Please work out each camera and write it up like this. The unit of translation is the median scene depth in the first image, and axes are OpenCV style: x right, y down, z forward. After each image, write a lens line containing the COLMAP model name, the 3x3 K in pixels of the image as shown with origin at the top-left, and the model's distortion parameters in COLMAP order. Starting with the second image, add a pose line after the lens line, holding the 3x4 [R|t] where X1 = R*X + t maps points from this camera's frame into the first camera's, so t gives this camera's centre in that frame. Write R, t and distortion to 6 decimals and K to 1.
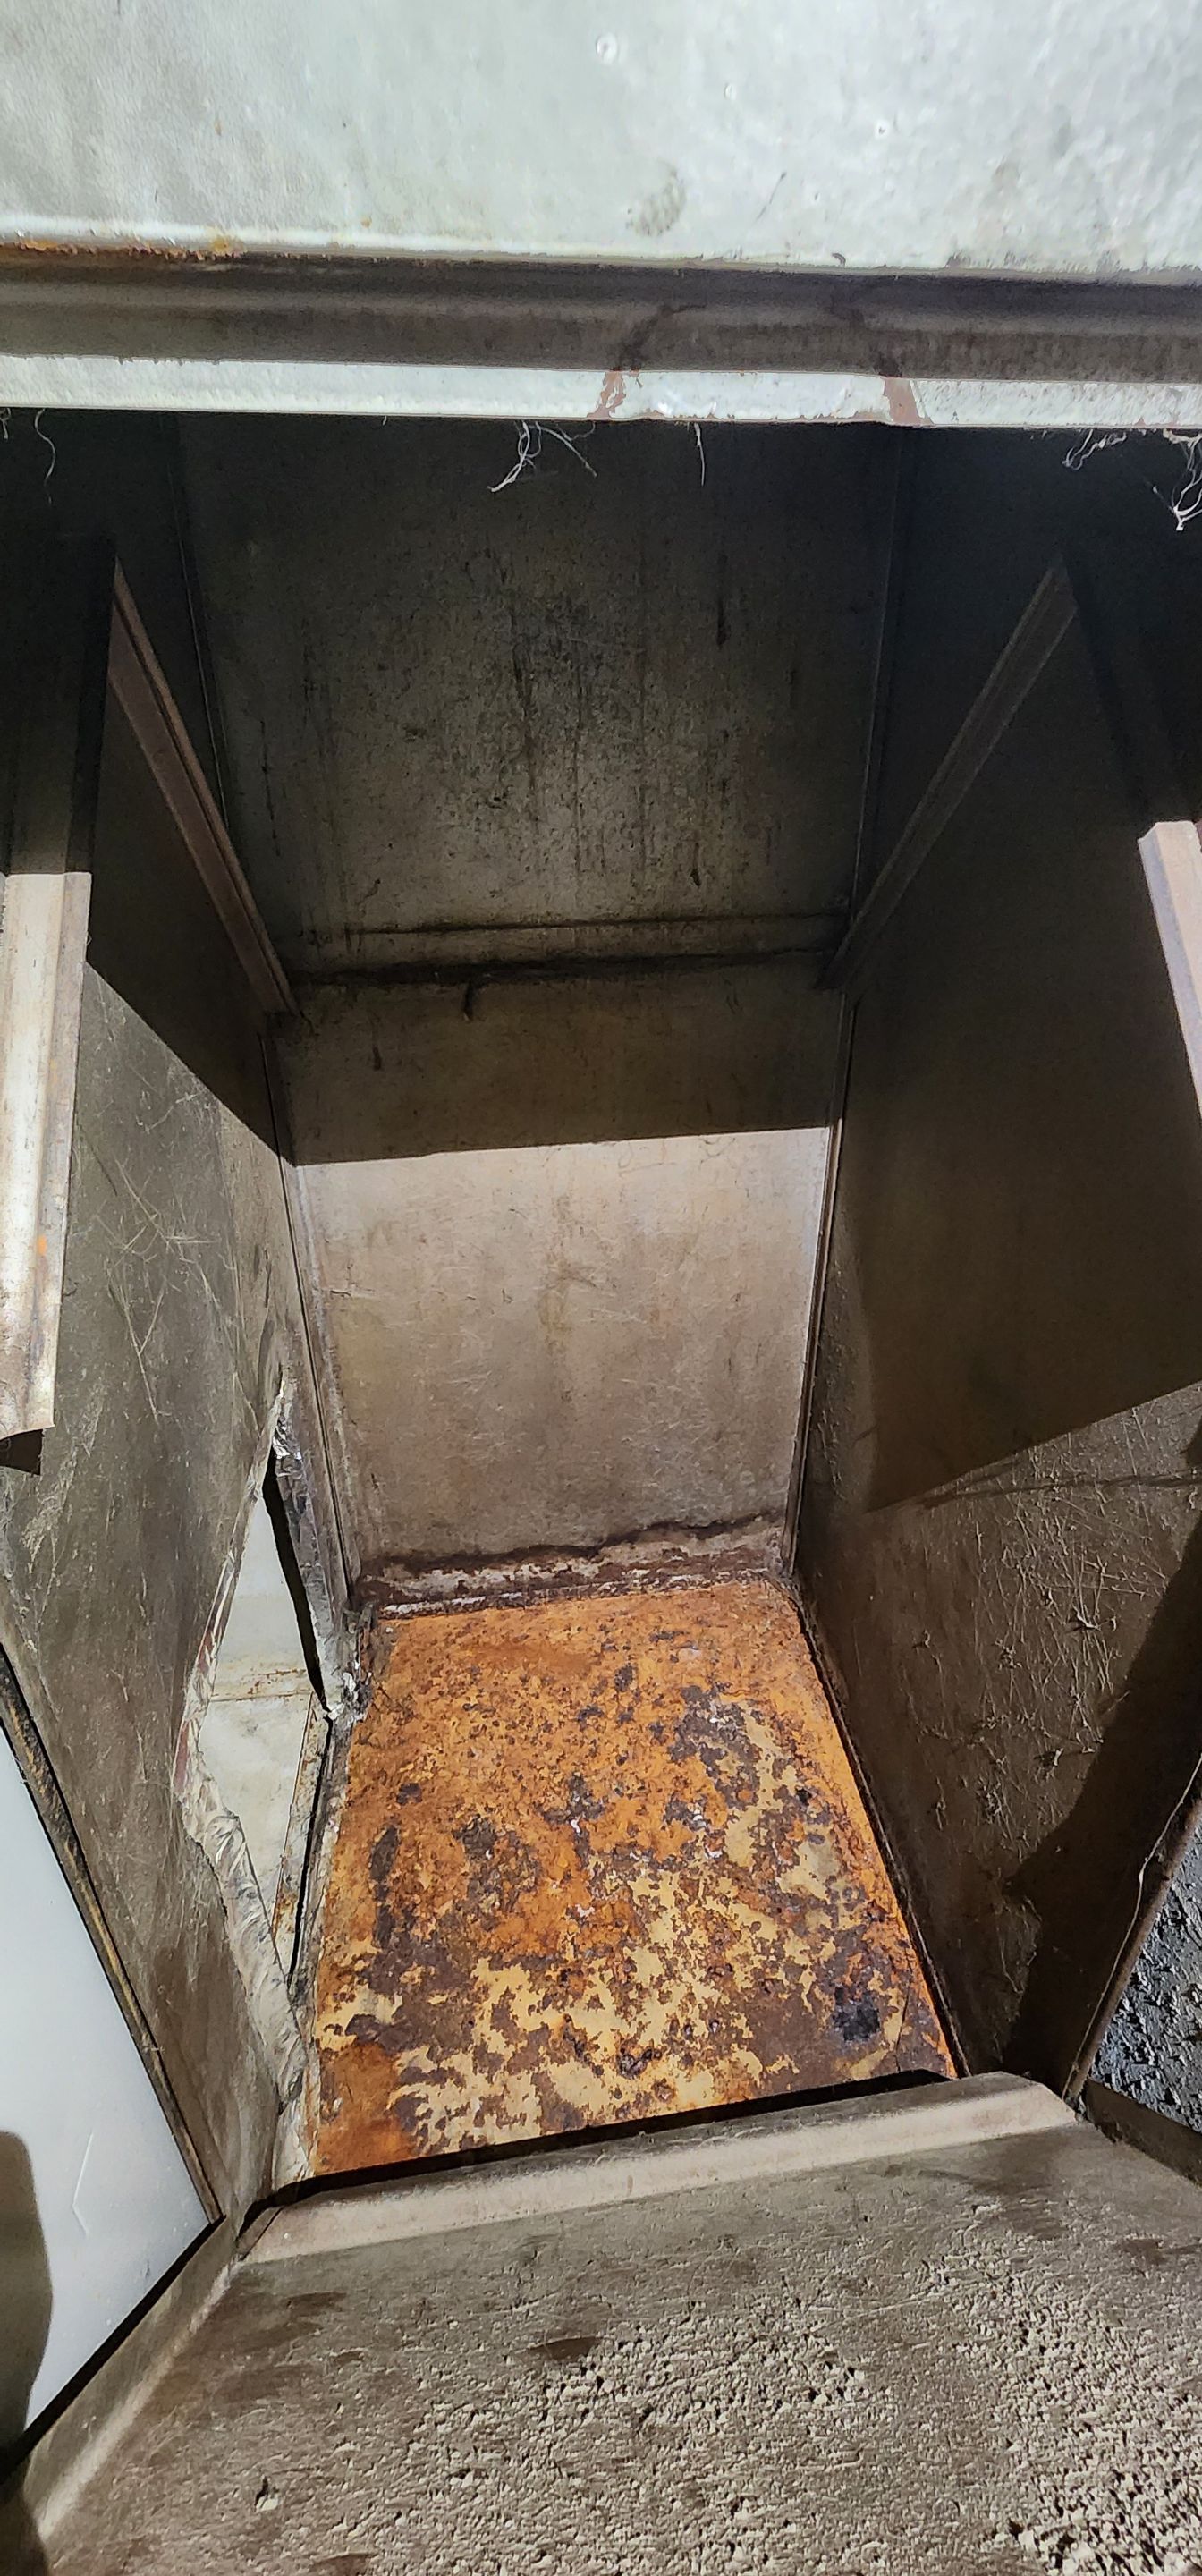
lens RADIAL K [[1028.2, 0, 602.8], [0, 1028.2, 1292.6], [0, 0, 1]] dist [0.001403, 0.000455]
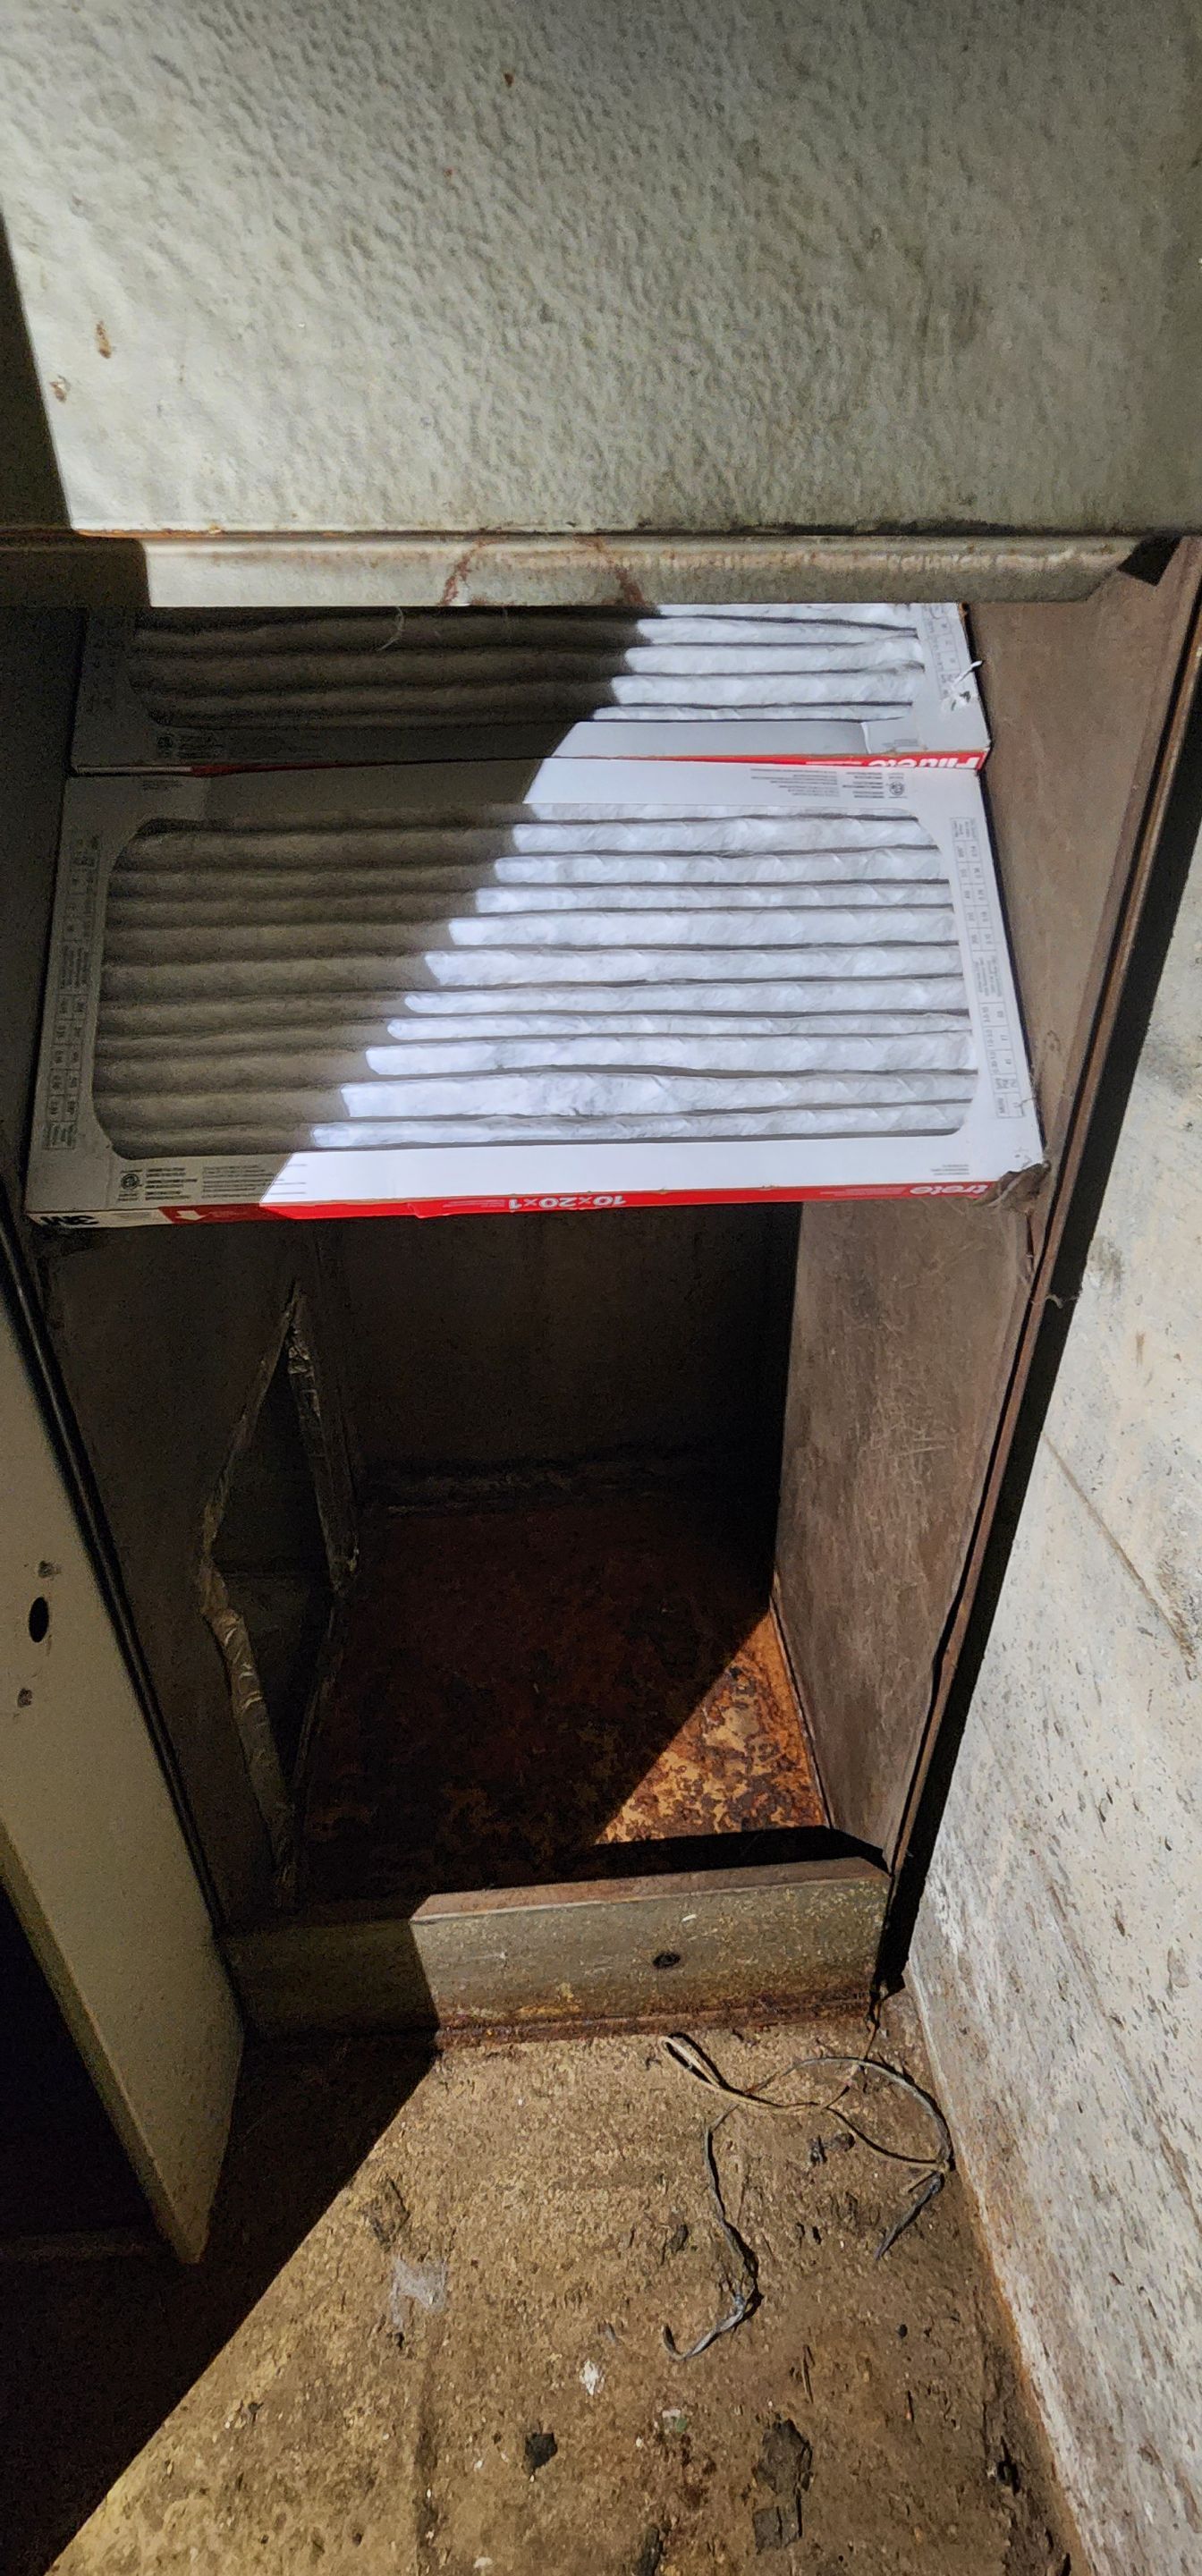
lens RADIAL K [[1028.2, 0, 594.8], [0, 1028.2, 1287.7], [0, 0, 1]] dist [0.001403, 0.000455]
pose [[0.998356, 0.027864, -0.050082, 0.092467], [-0.027475, 0.999587, 0.008431, 0.059322], [0.050296, -0.007042, 0.998710, -0.169342]]
